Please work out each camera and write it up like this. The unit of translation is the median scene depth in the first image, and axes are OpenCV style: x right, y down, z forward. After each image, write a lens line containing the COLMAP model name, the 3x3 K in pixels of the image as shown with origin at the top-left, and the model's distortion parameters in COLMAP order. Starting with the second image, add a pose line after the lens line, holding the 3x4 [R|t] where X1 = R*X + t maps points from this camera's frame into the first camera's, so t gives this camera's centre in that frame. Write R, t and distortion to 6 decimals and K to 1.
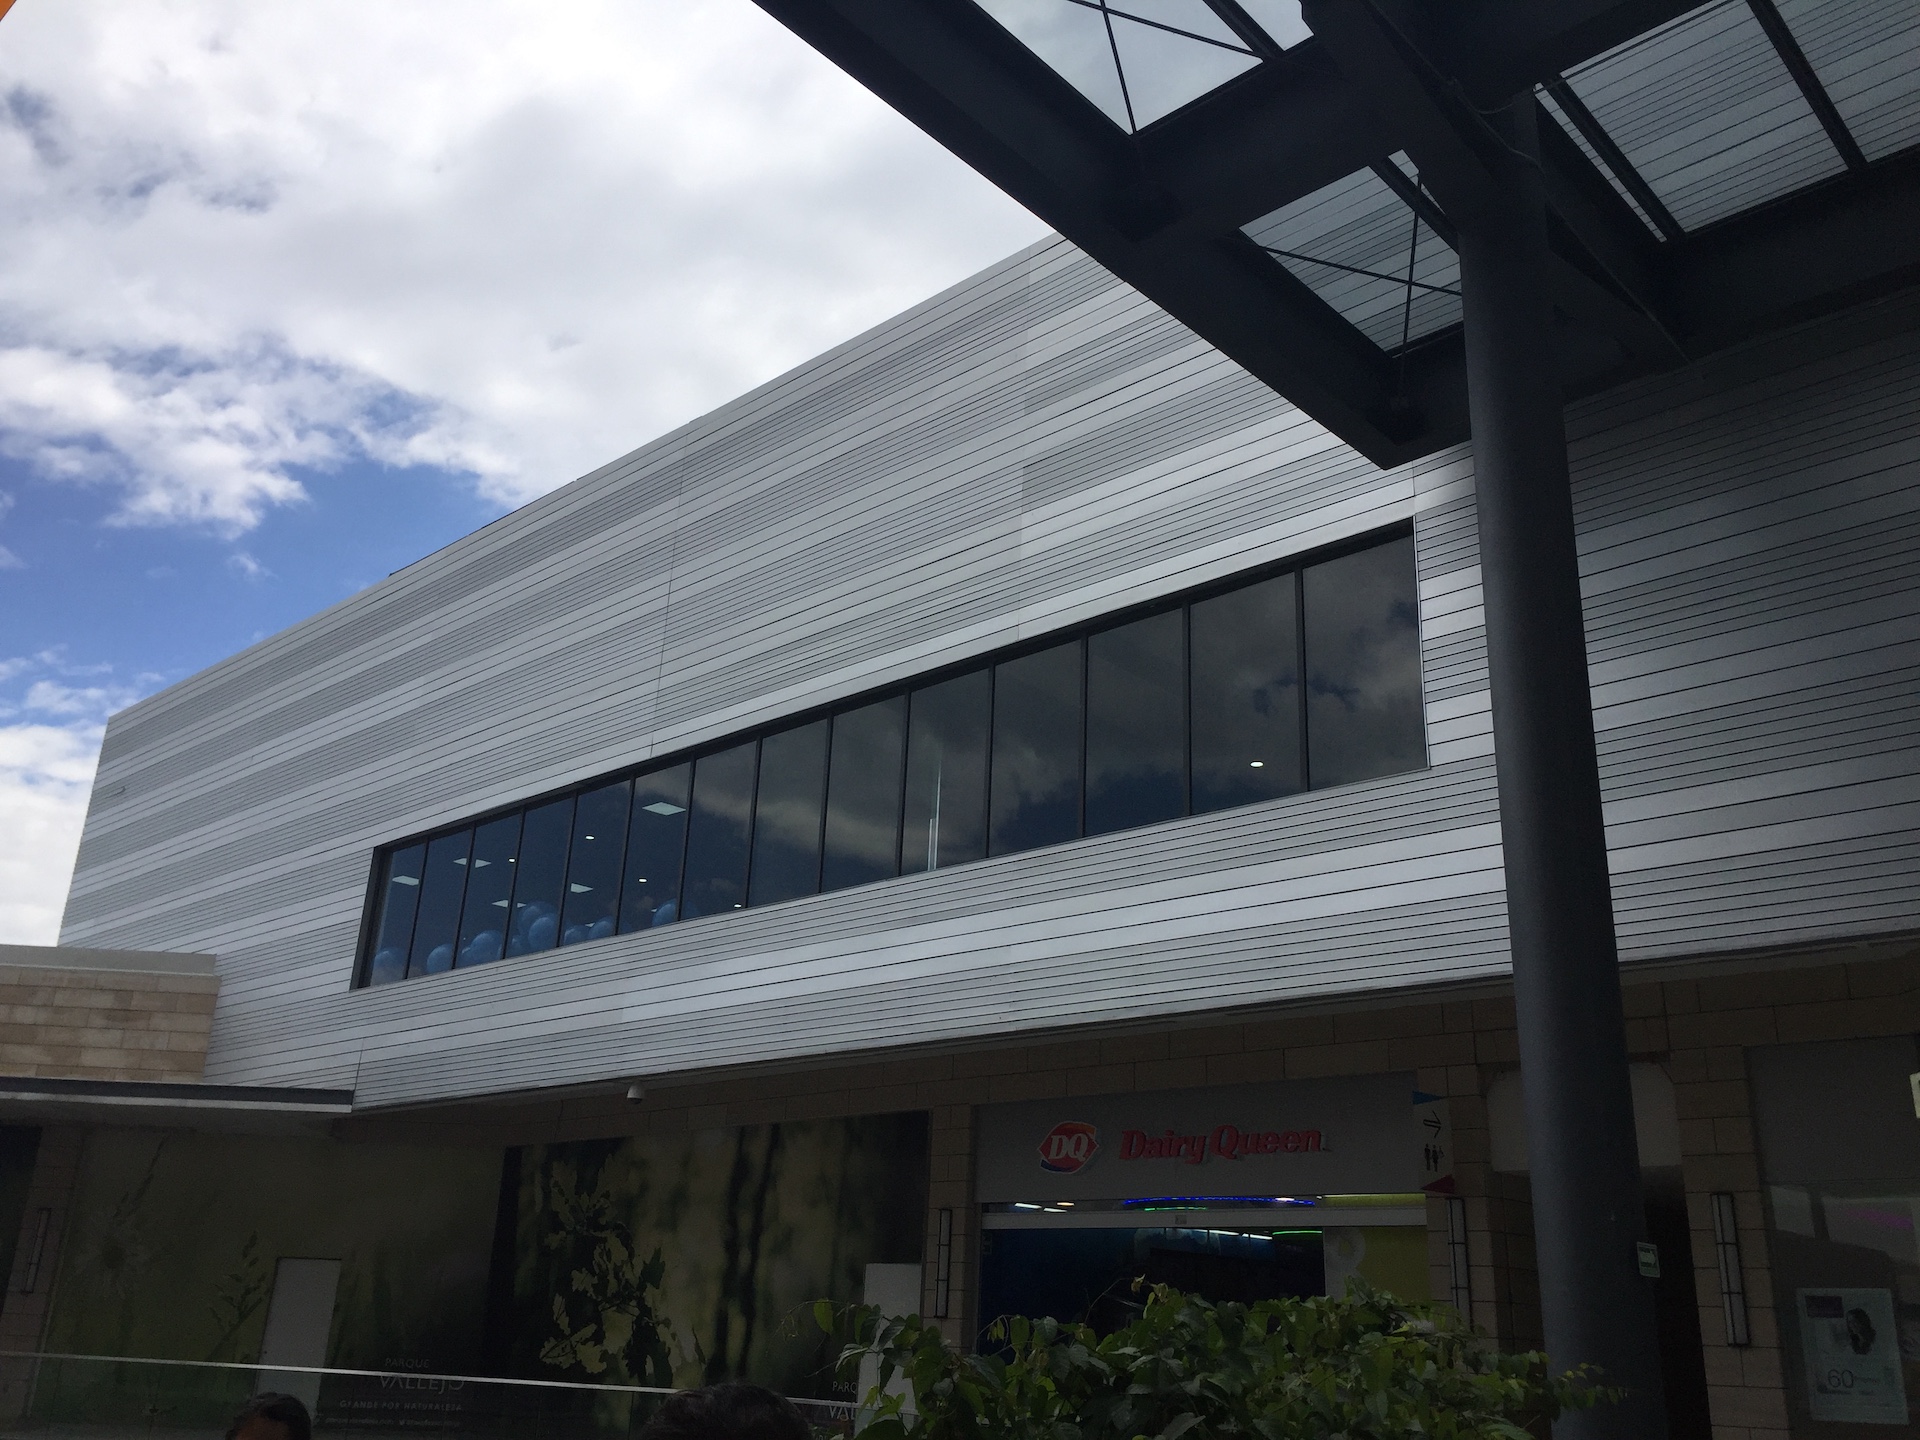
lens RADIAL K [[1654.5, 0, 960.0], [0, 1654.5, 720.0], [0, 0, 1]] dist [0.055930, -0.117285]
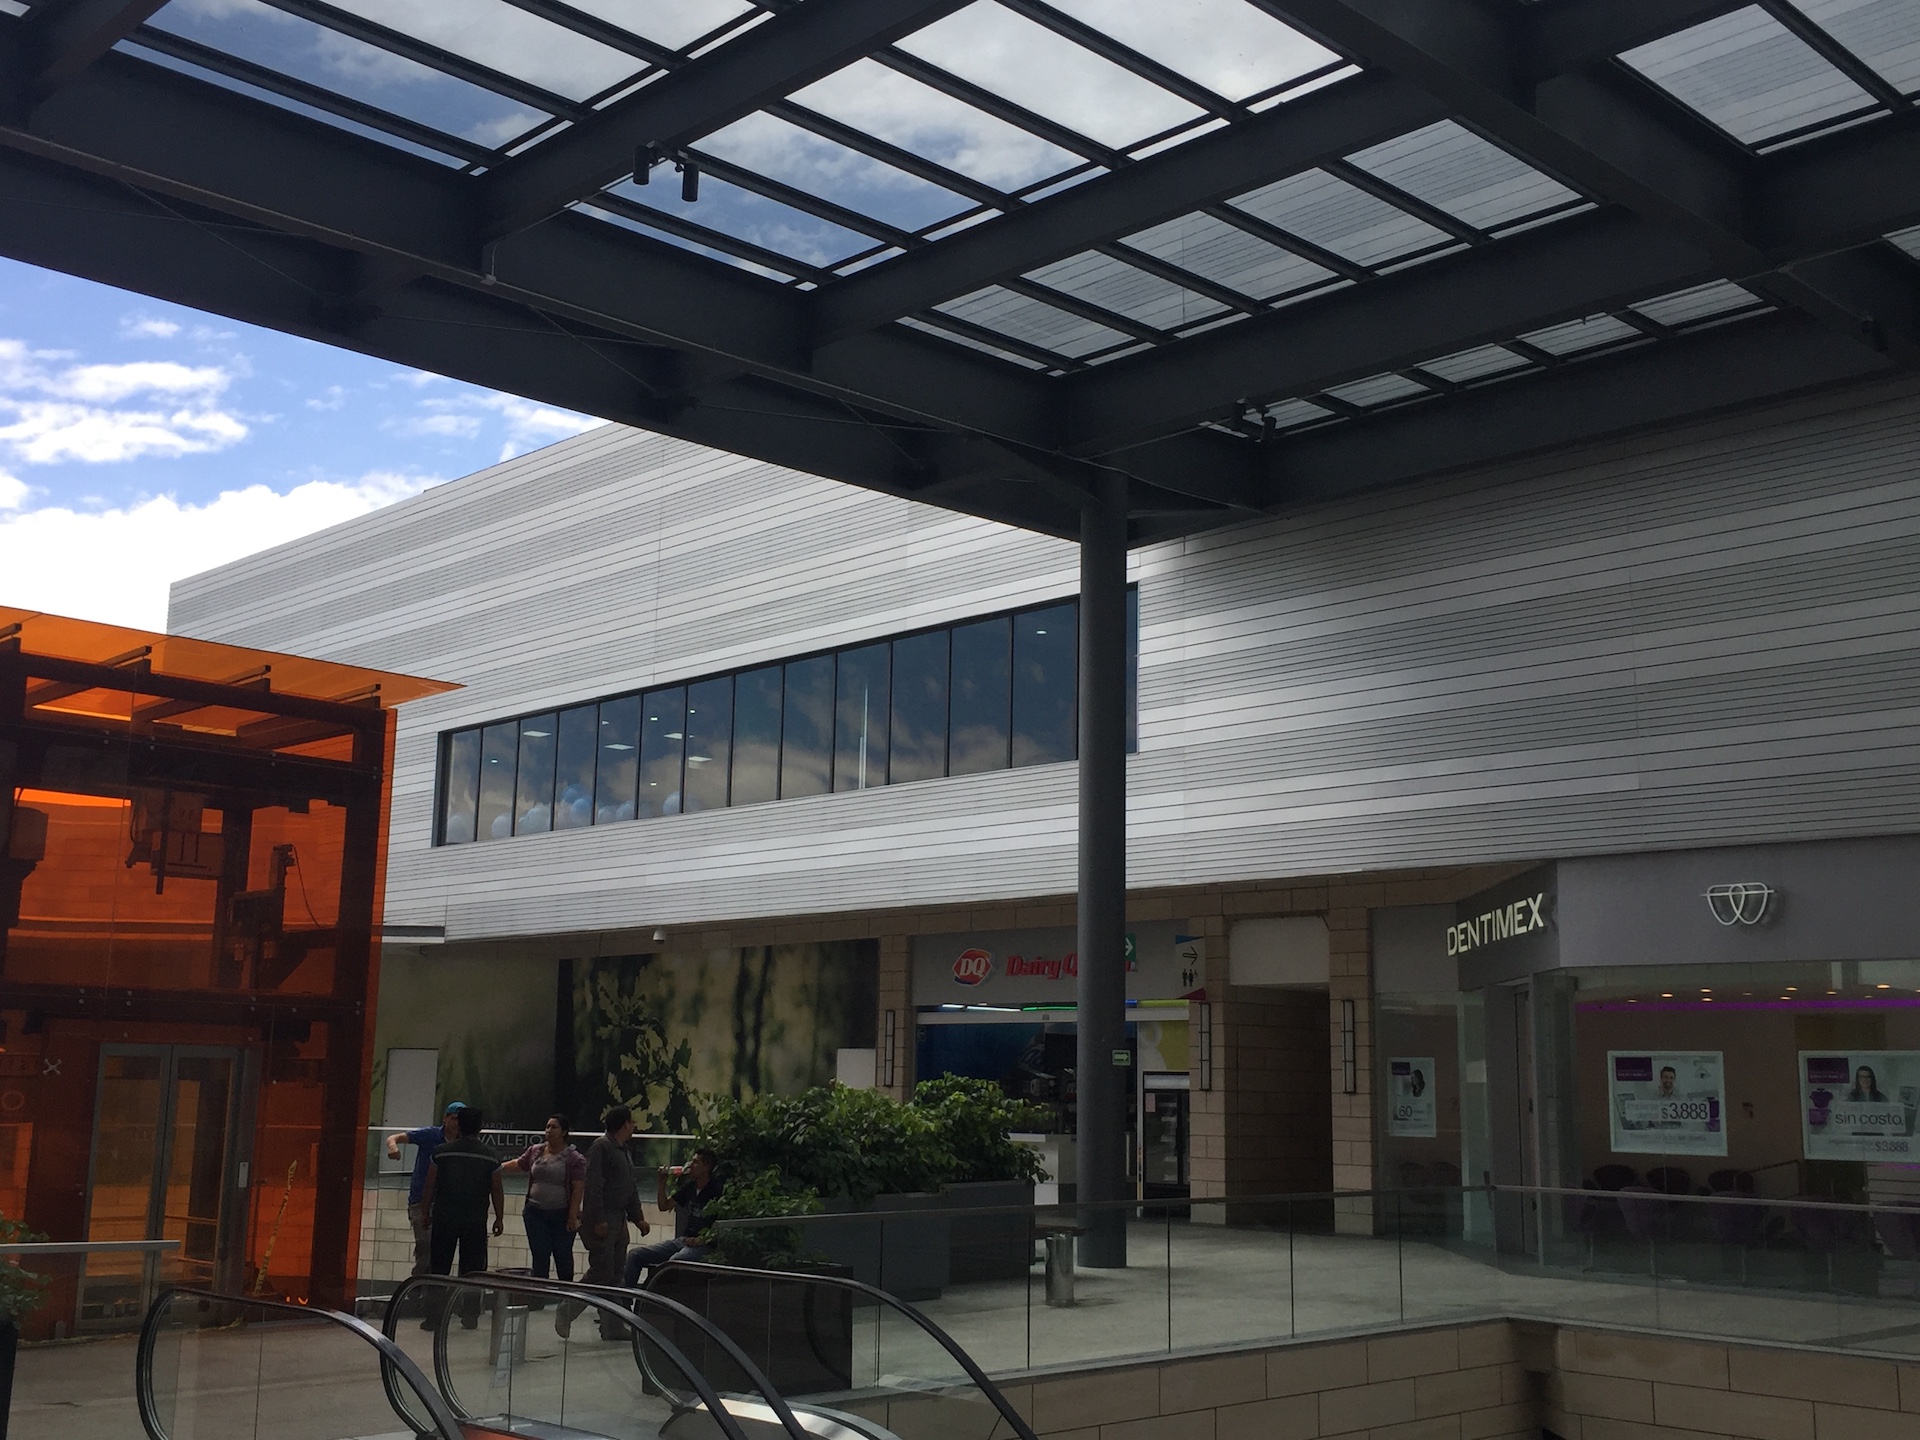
lens RADIAL K [[2098.1, 0, 960.0], [0, 2098.1, 720.0], [0, 0, 1]] dist [-0.075321, 0.008845]
pose [[0.998424, -0.031086, -0.046732, 0.121207], [0.038799, 0.983900, 0.174458, -0.211241], [0.040556, -0.175996, 0.983555, -0.573977]]
